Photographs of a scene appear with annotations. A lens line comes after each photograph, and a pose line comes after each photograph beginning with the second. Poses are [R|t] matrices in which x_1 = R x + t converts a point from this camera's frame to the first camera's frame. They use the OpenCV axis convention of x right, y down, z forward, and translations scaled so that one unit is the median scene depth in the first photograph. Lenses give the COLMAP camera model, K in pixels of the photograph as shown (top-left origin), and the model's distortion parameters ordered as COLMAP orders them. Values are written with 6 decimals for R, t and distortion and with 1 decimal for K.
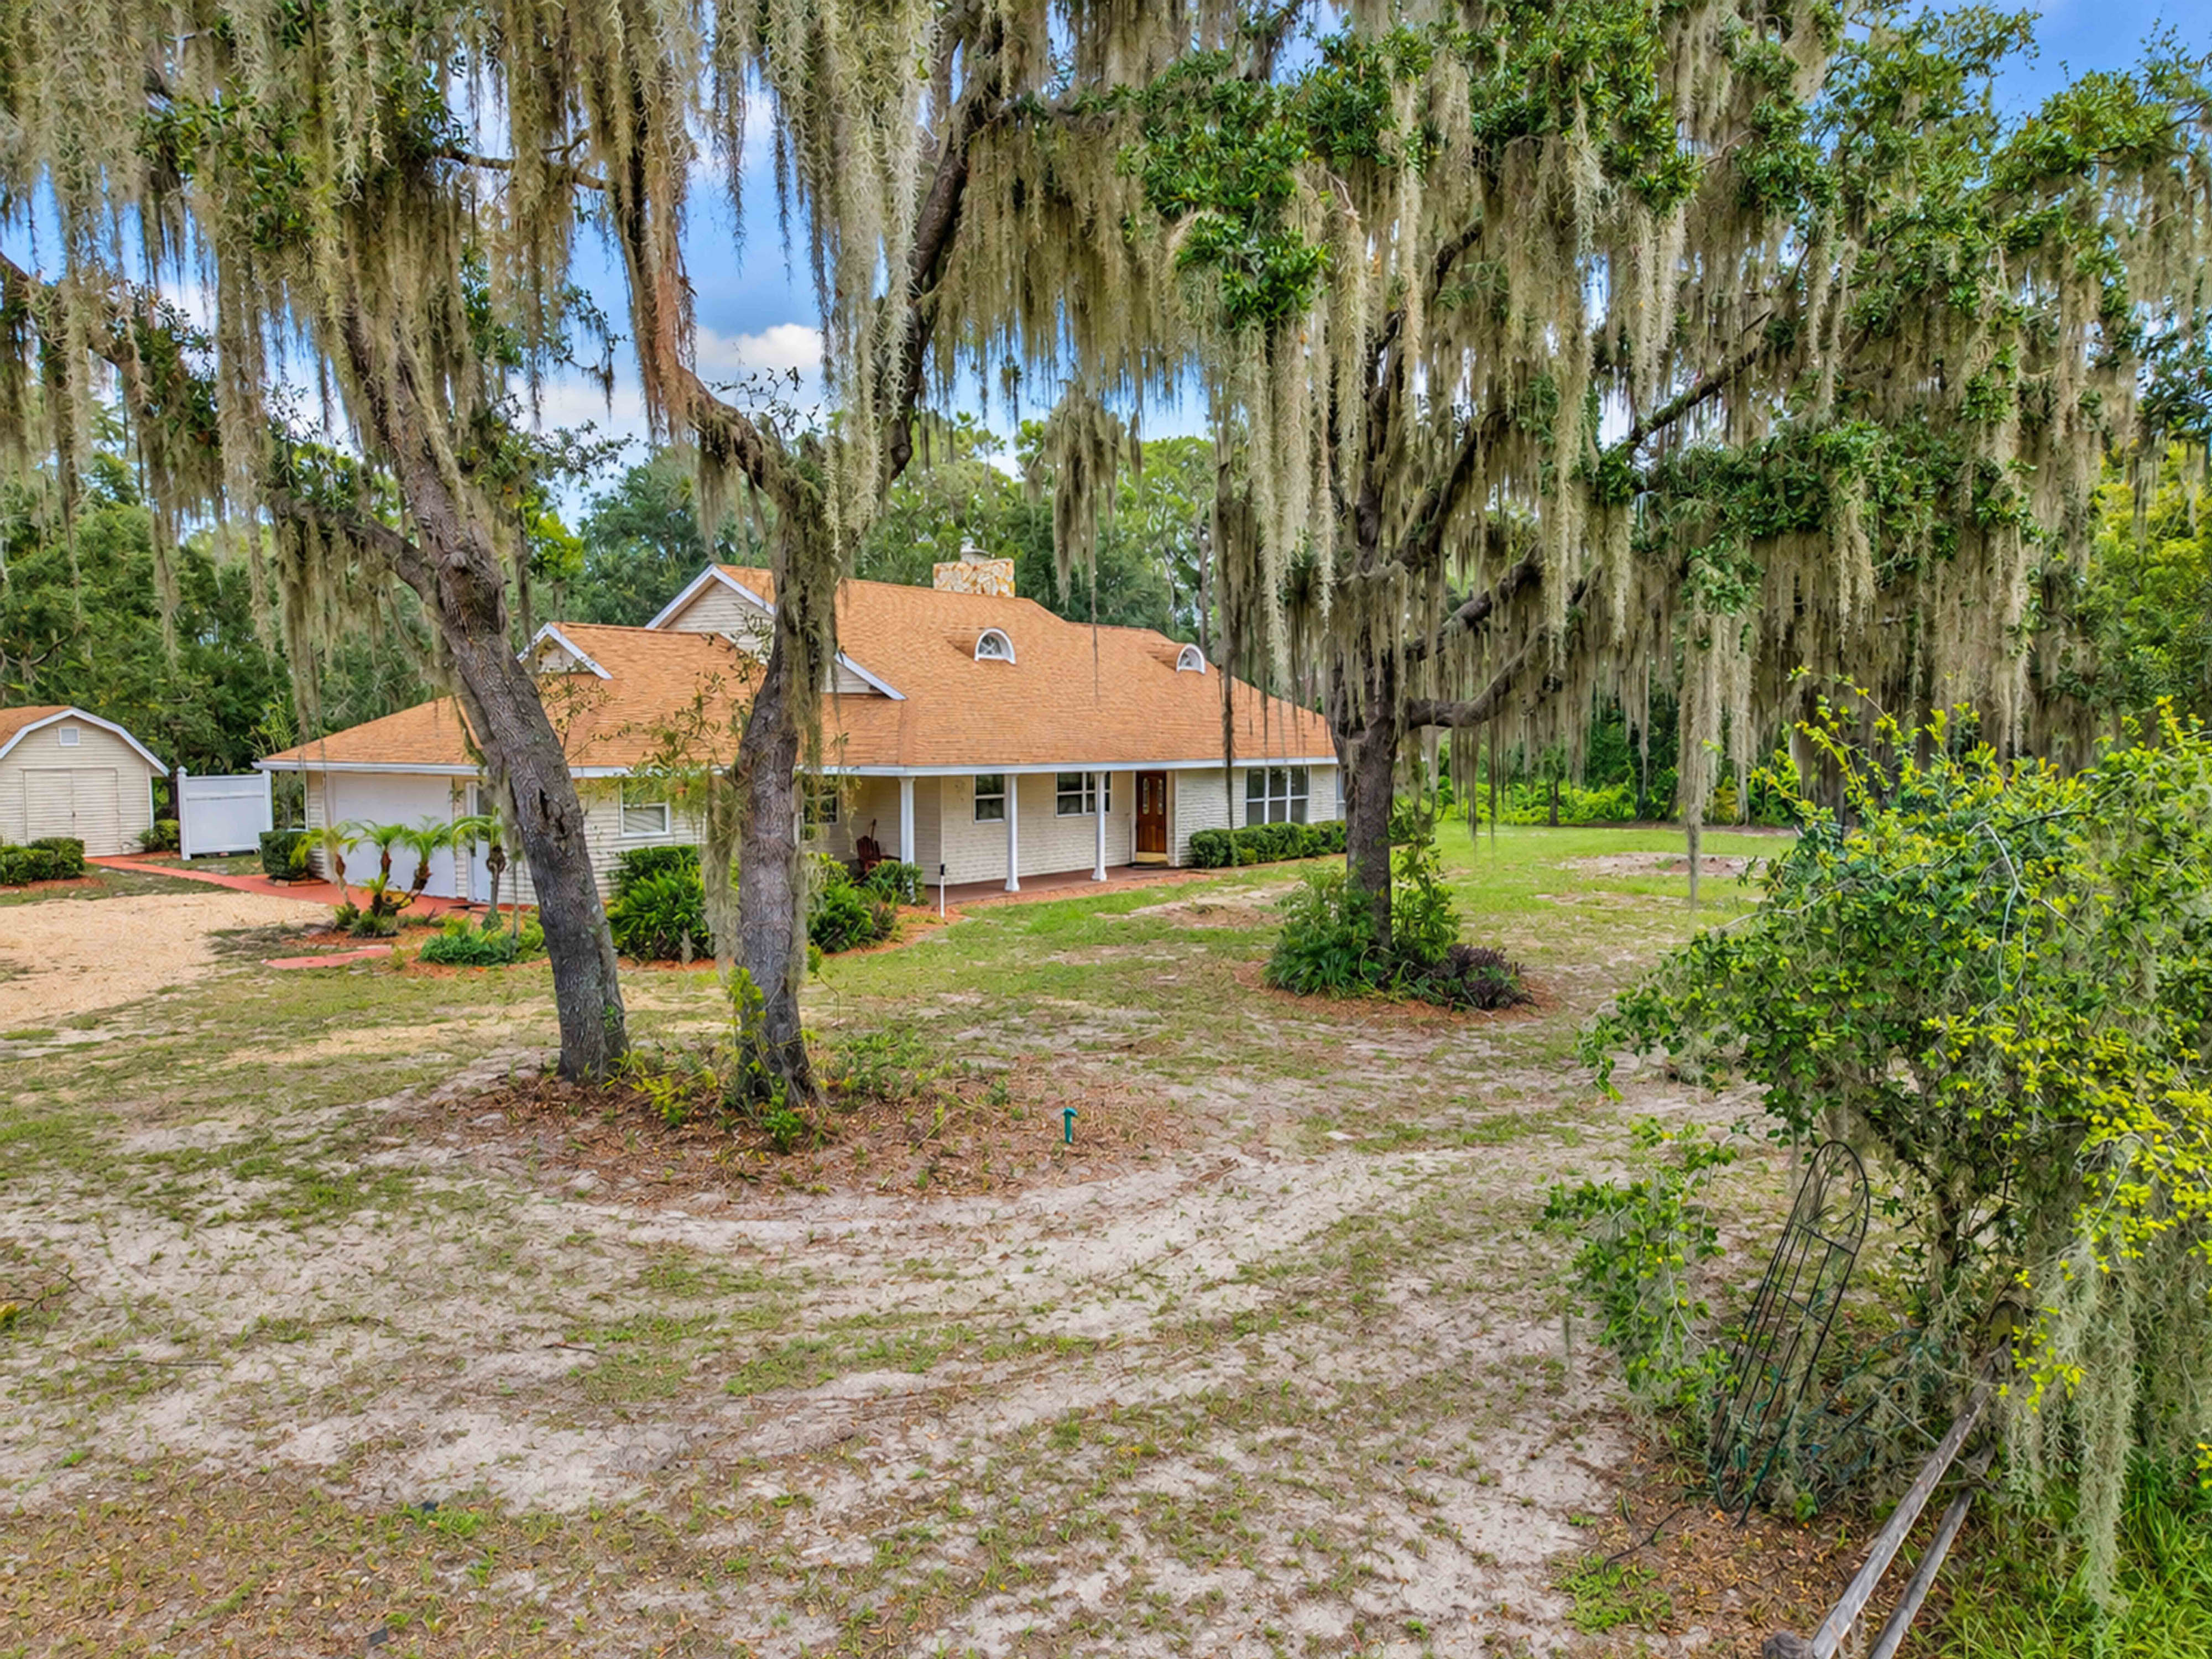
lens RADIAL K [[1507.2, 0, 1105.7], [0, 1507.2, 827.1], [0, 0, 1]] dist [0.024112, -0.021971]
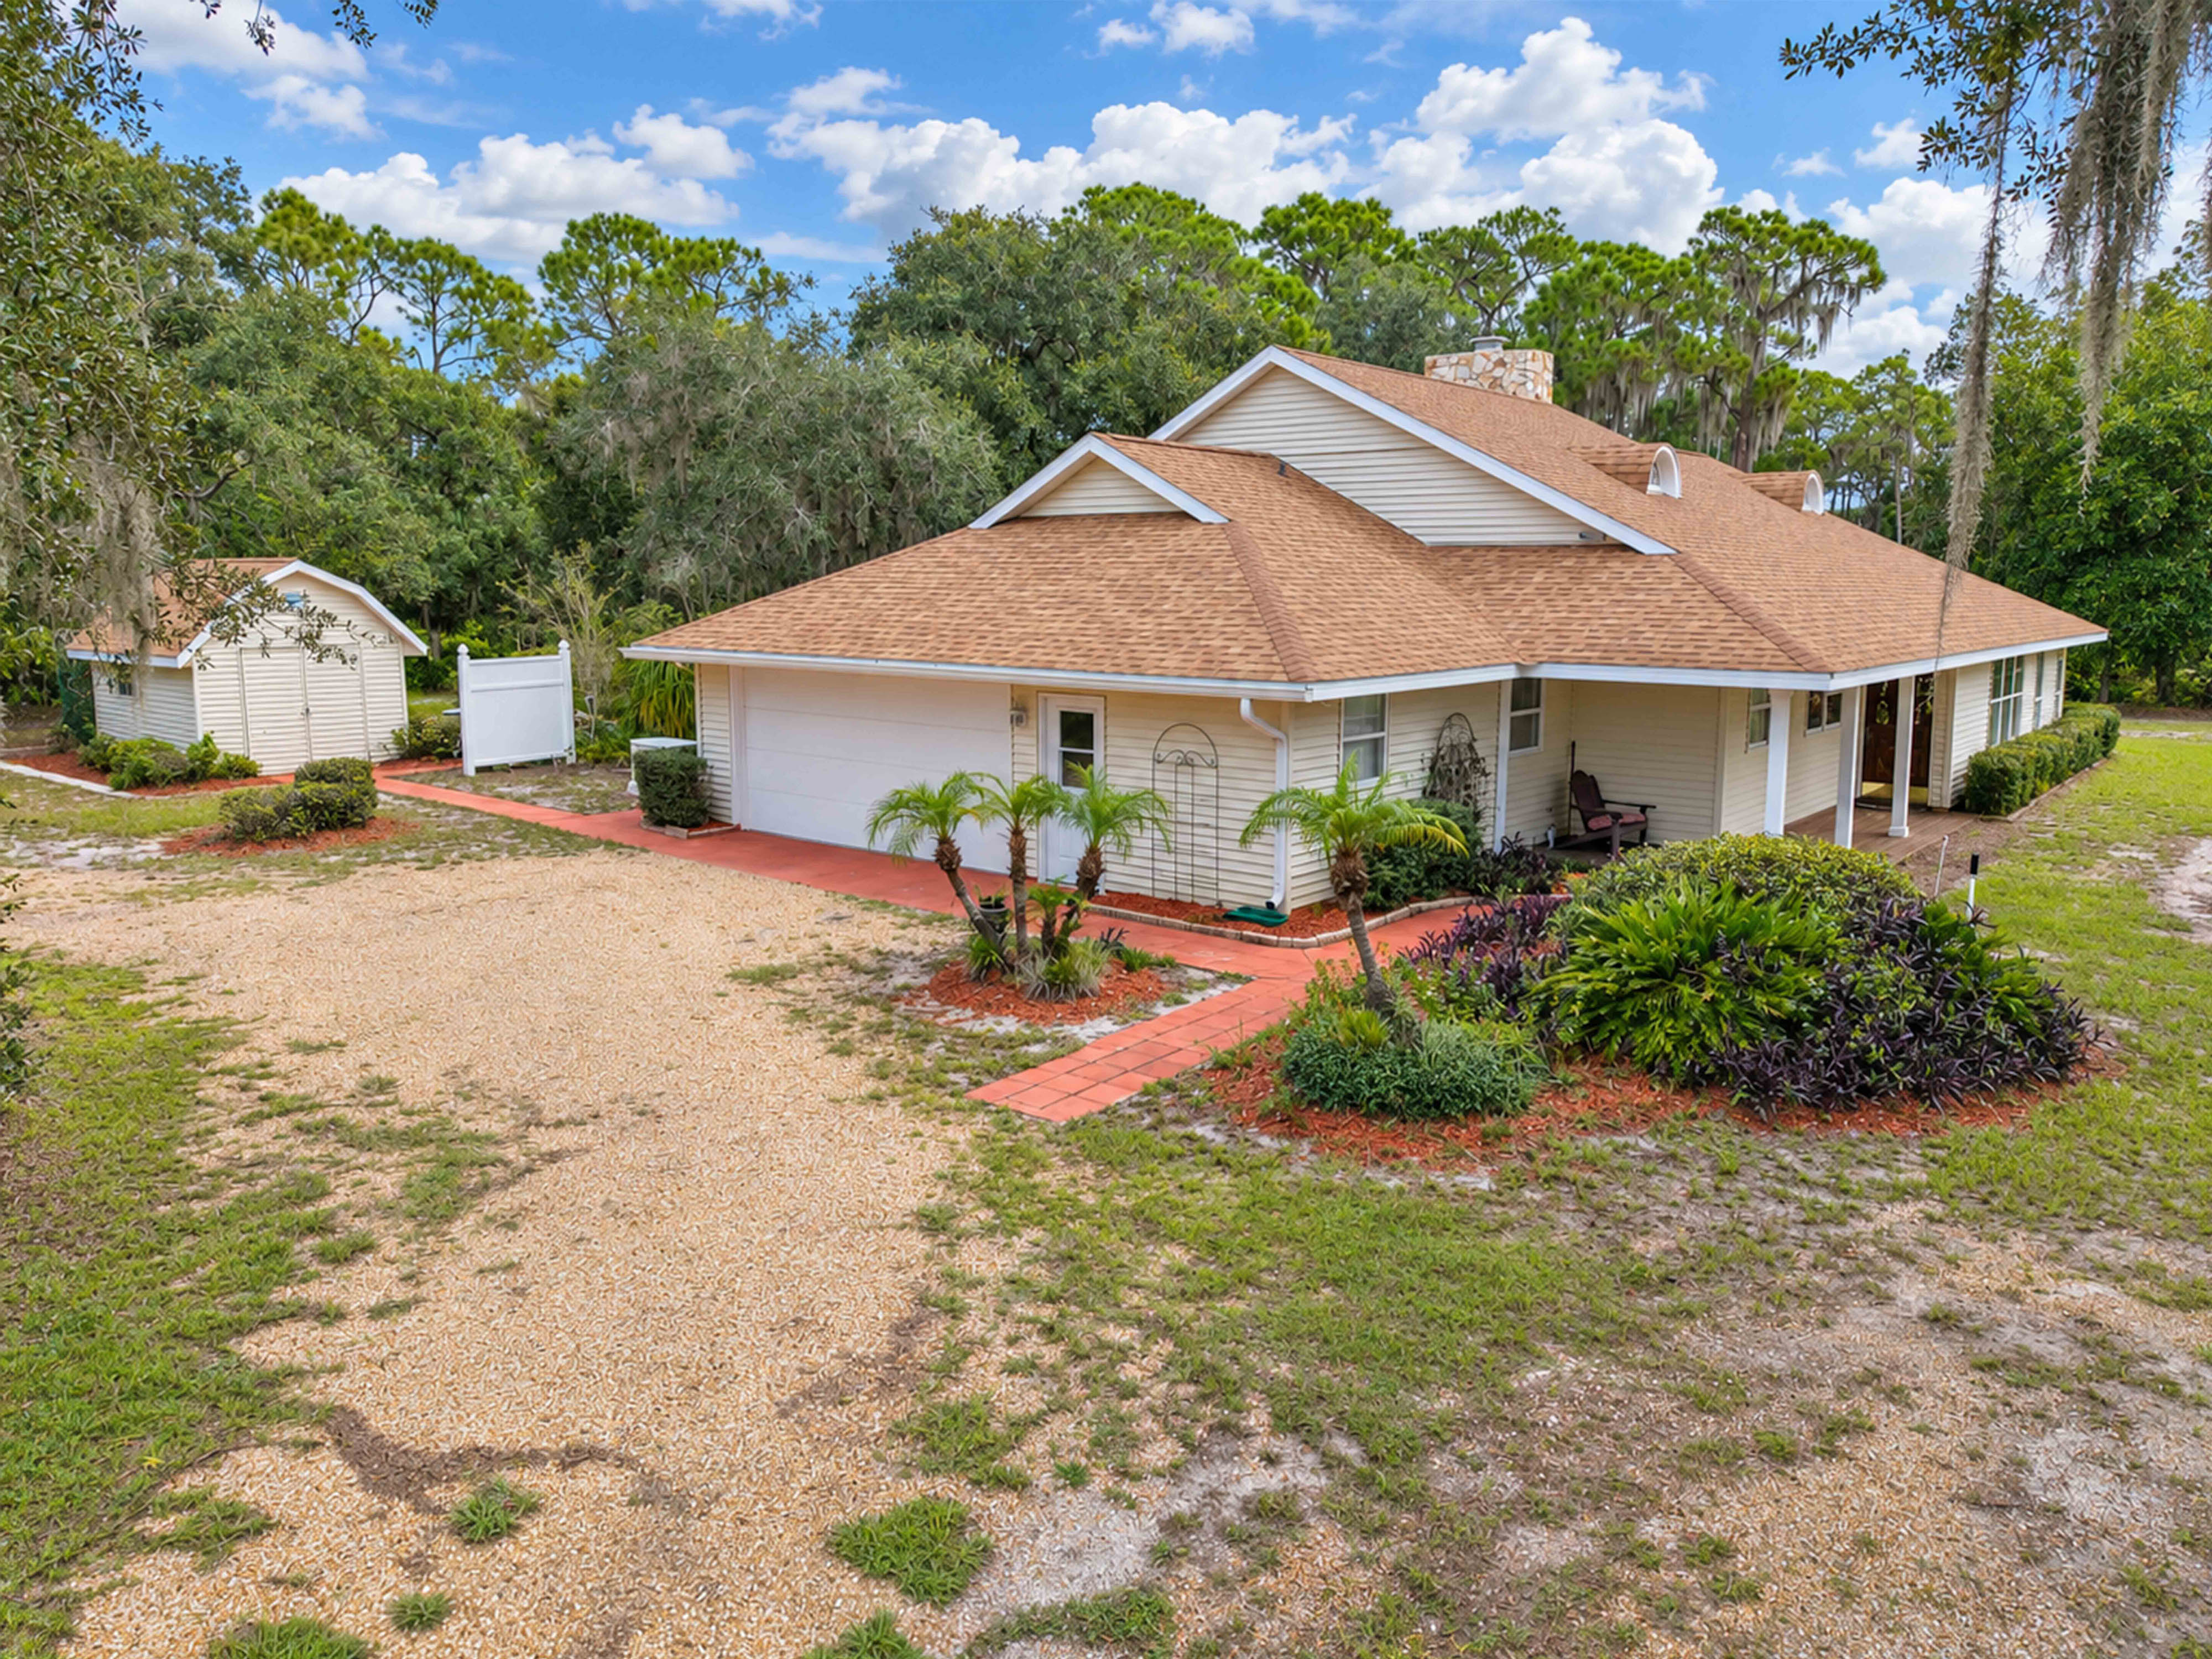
lens RADIAL K [[1507.2, 0, 1106.1], [0, 1507.2, 820.8], [0, 0, 1]] dist [0.024112, -0.021971]
pose [[0.999463, 0.011875, -0.030531, -0.298519], [-0.008932, 0.995456, 0.094807, -0.027697], [0.031518, -0.094483, 0.995027, 0.315090]]
